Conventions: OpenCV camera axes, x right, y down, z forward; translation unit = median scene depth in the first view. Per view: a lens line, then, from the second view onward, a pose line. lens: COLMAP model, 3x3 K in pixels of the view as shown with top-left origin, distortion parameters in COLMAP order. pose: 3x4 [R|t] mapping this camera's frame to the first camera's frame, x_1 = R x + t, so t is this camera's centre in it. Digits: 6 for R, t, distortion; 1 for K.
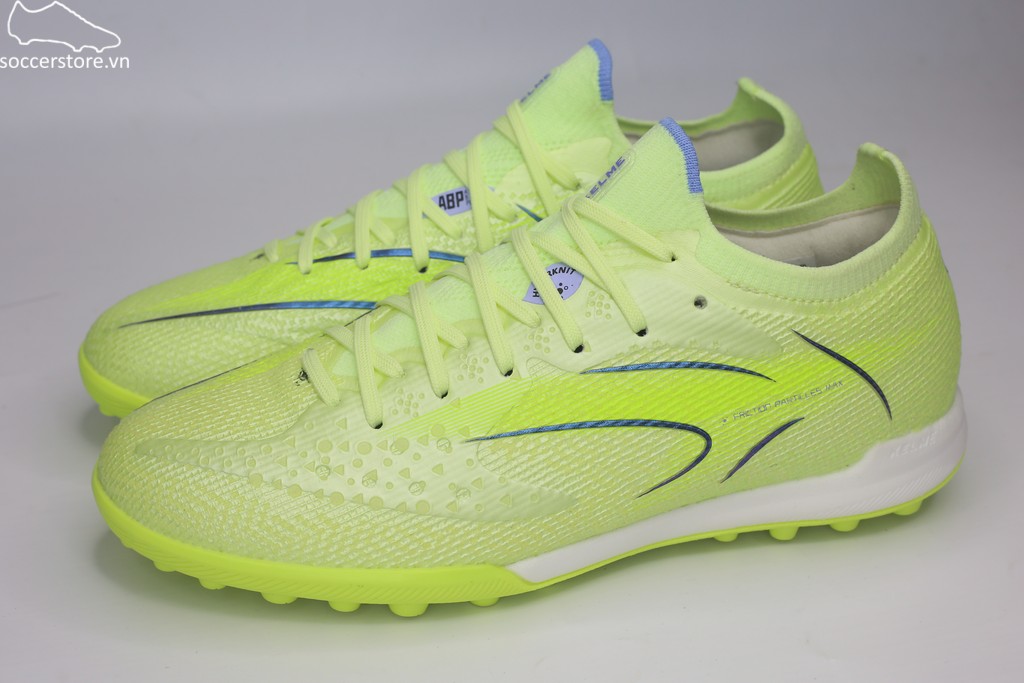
lens RADIAL K [[1678.4, 0, 512.0], [0, 1678.4, 341.5], [0, 0, 1]] dist [-0.146092, -0.095468]
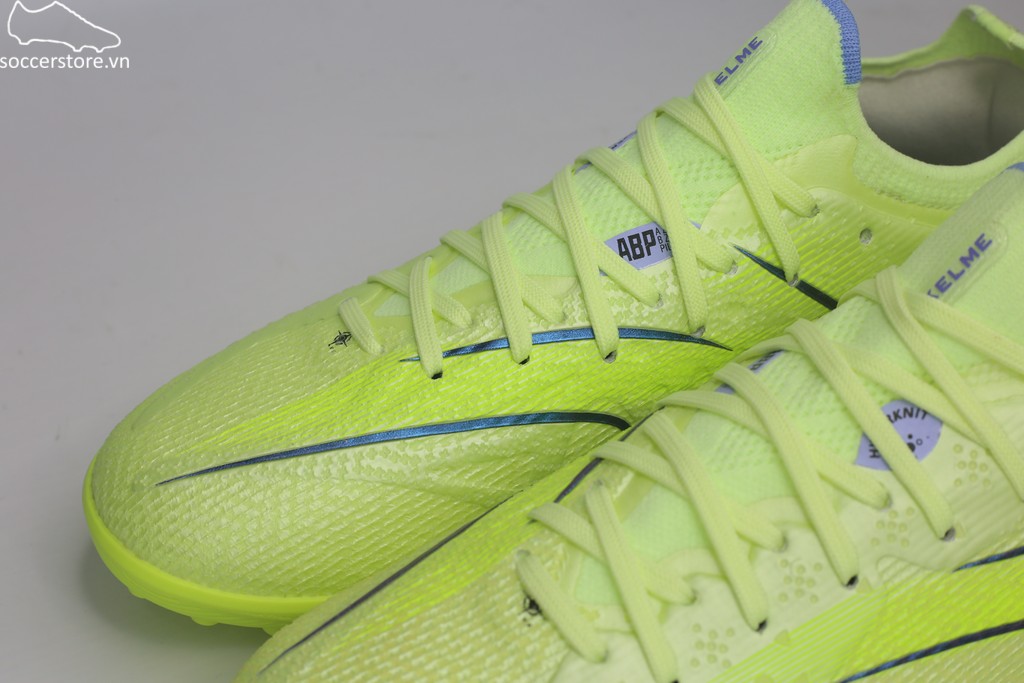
lens RADIAL K [[1747.0, 0, 512.0], [0, 1747.0, 341.5], [0, 0, 1]] dist [-0.150986, -0.174423]
pose [[0.979649, -0.097742, 0.175312, -0.242722], [0.060295, 0.976389, 0.207435, -0.222847], [-0.191448, -0.192643, 0.962412, 0.372343]]
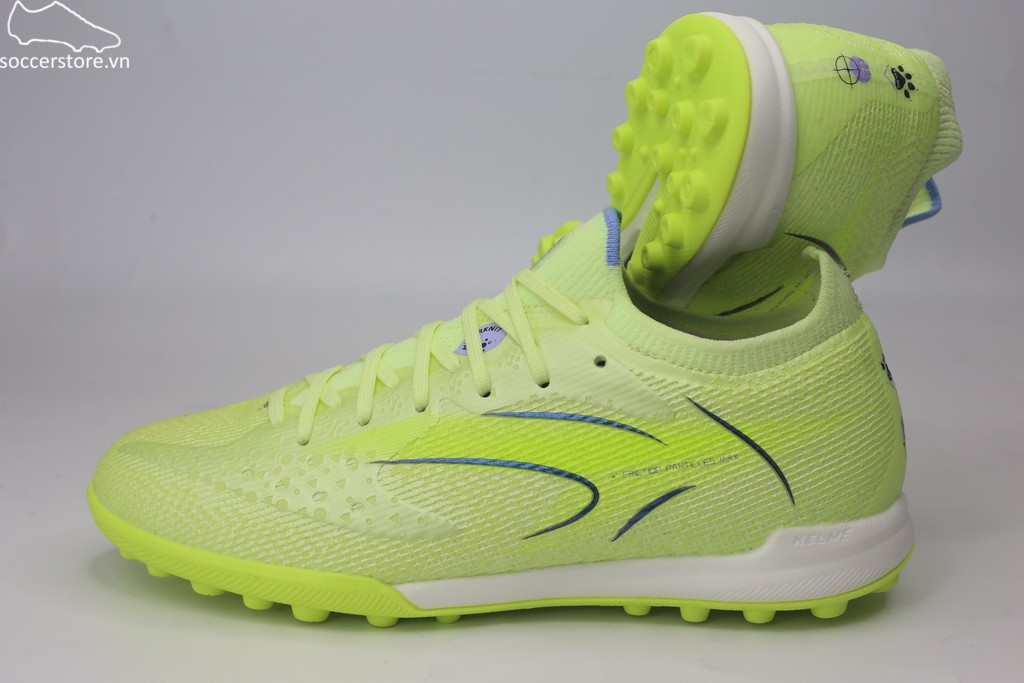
lens RADIAL K [[1678.4, 0, 512.0], [0, 1678.4, 341.5], [0, 0, 1]] dist [-0.146092, -0.095468]
pose [[0.941873, 0.072801, -0.327987, 0.403041], [-0.146062, 0.967885, -0.204607, 0.188350], [0.302558, 0.240620, 0.922259, -0.006121]]
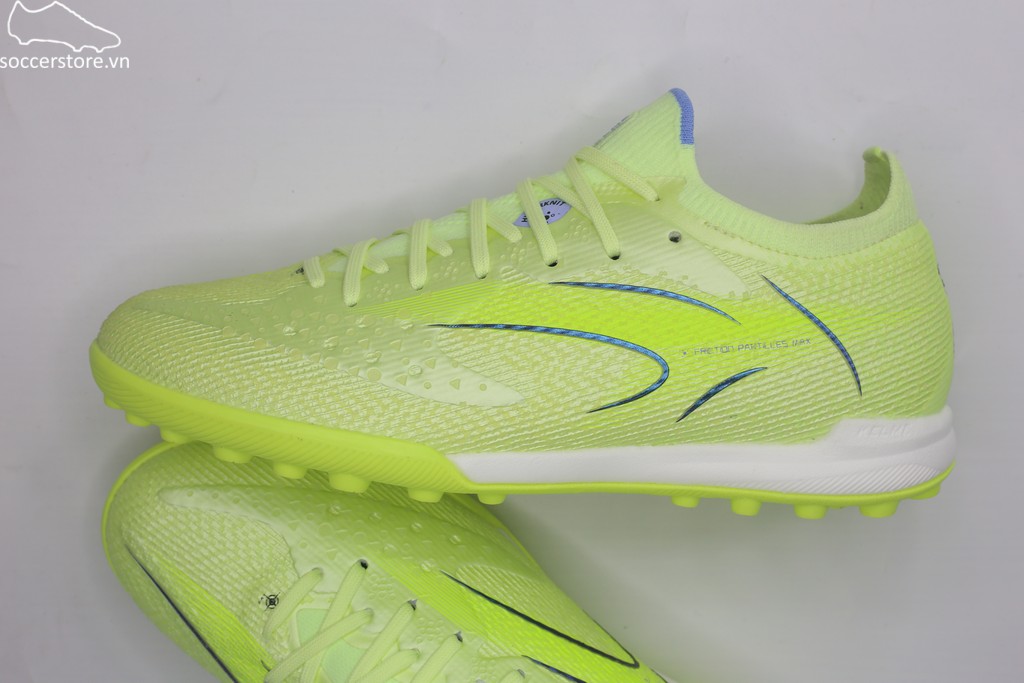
lens RADIAL K [[1678.4, 0, 512.0], [0, 1678.4, 341.5], [0, 0, 1]] dist [-0.146092, -0.095468]
pose [[0.975738, 0.121938, -0.181843, 0.207984], [-0.171658, 0.941607, -0.289672, 0.351680], [0.135902, 0.313858, 0.939693, 0.027835]]
